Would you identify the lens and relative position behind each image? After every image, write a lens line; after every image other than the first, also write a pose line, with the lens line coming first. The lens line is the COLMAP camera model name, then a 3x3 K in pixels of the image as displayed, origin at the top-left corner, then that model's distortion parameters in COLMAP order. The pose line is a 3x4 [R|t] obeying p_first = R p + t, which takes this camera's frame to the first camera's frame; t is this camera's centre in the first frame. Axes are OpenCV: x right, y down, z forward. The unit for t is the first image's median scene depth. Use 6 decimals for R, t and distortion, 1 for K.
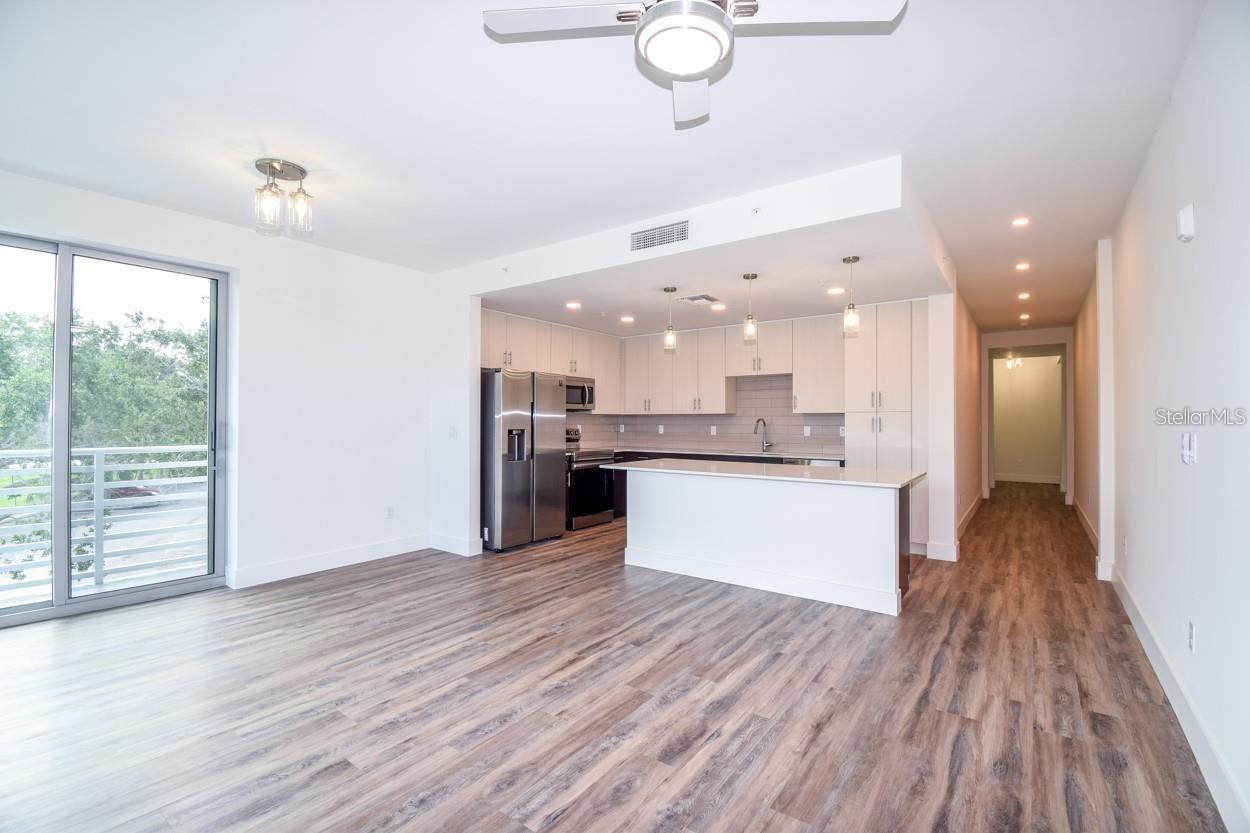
lens RADIAL K [[545.8, 0, 621.0], [0, 545.8, 418.9], [0, 0, 1]] dist [-0.016626, -0.008208]
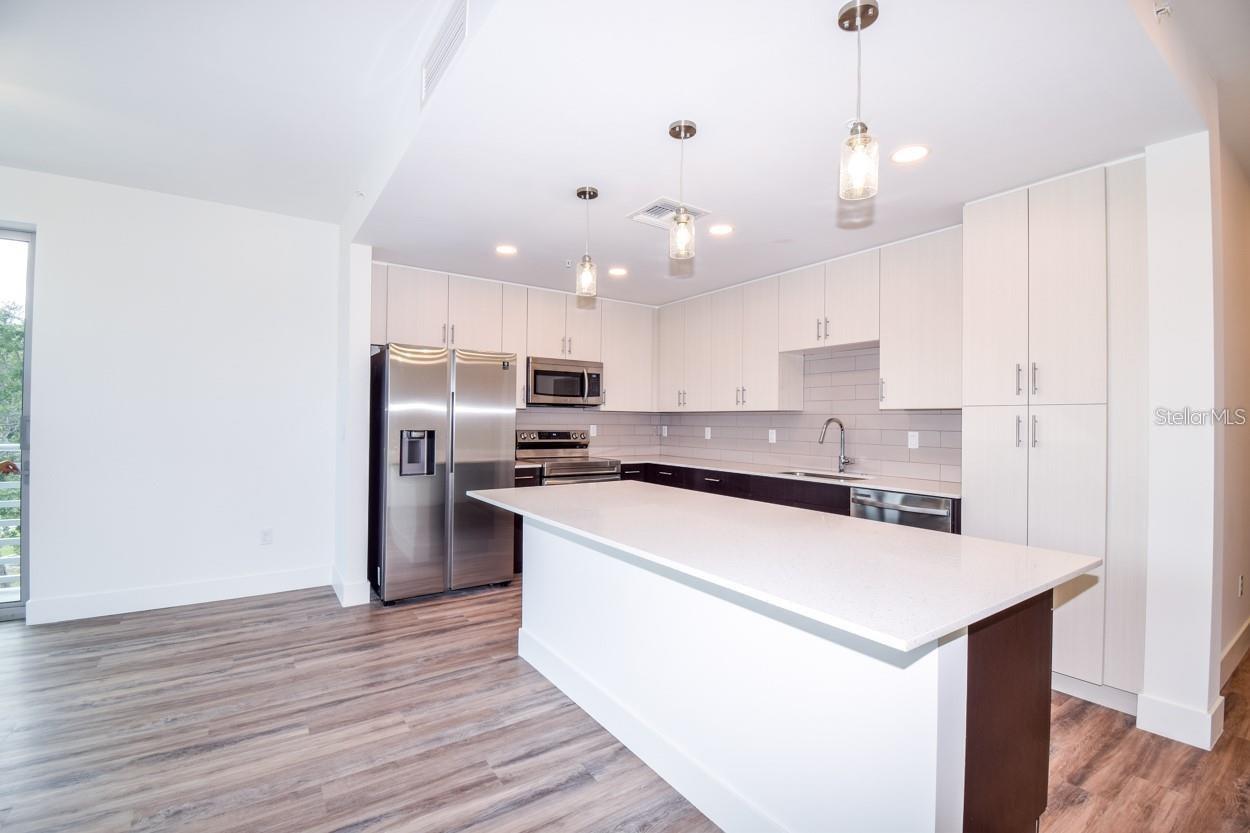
lens RADIAL K [[545.8, 0, 629.3], [0, 545.8, 415.5], [0, 0, 1]] dist [-0.016626, -0.008208]
pose [[0.947347, 0.005903, -0.320154, 0.291802], [-0.008095, 0.999952, -0.005516, 0.001771], [0.320106, 0.007817, 0.947350, 0.428498]]
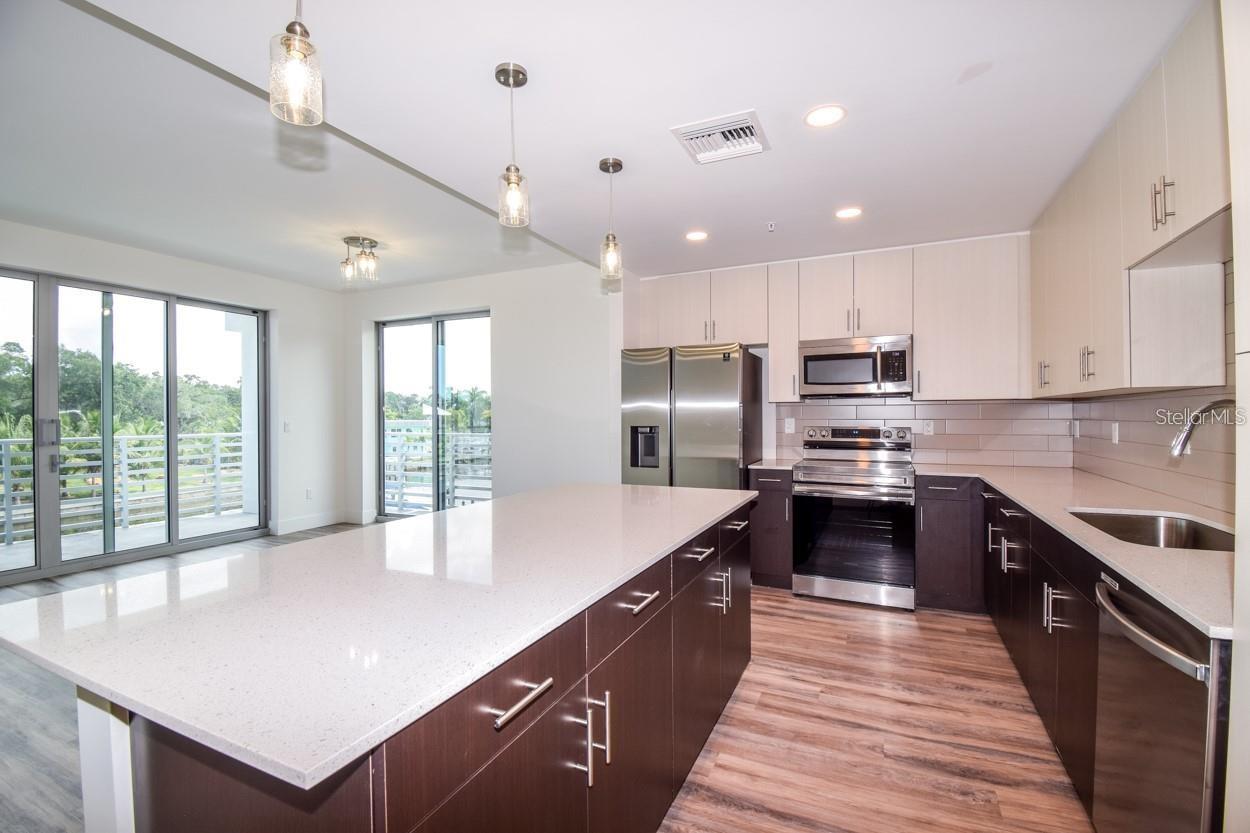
lens RADIAL K [[545.8, 0, 625.6], [0, 545.8, 415.0], [0, 0, 1]] dist [-0.016626, -0.008208]
pose [[0.199719, -0.003796, -0.979846, 0.557592], [0.010582, 0.999943, -0.001717, 0.004866], [0.979796, -0.010026, 0.199747, 0.827499]]
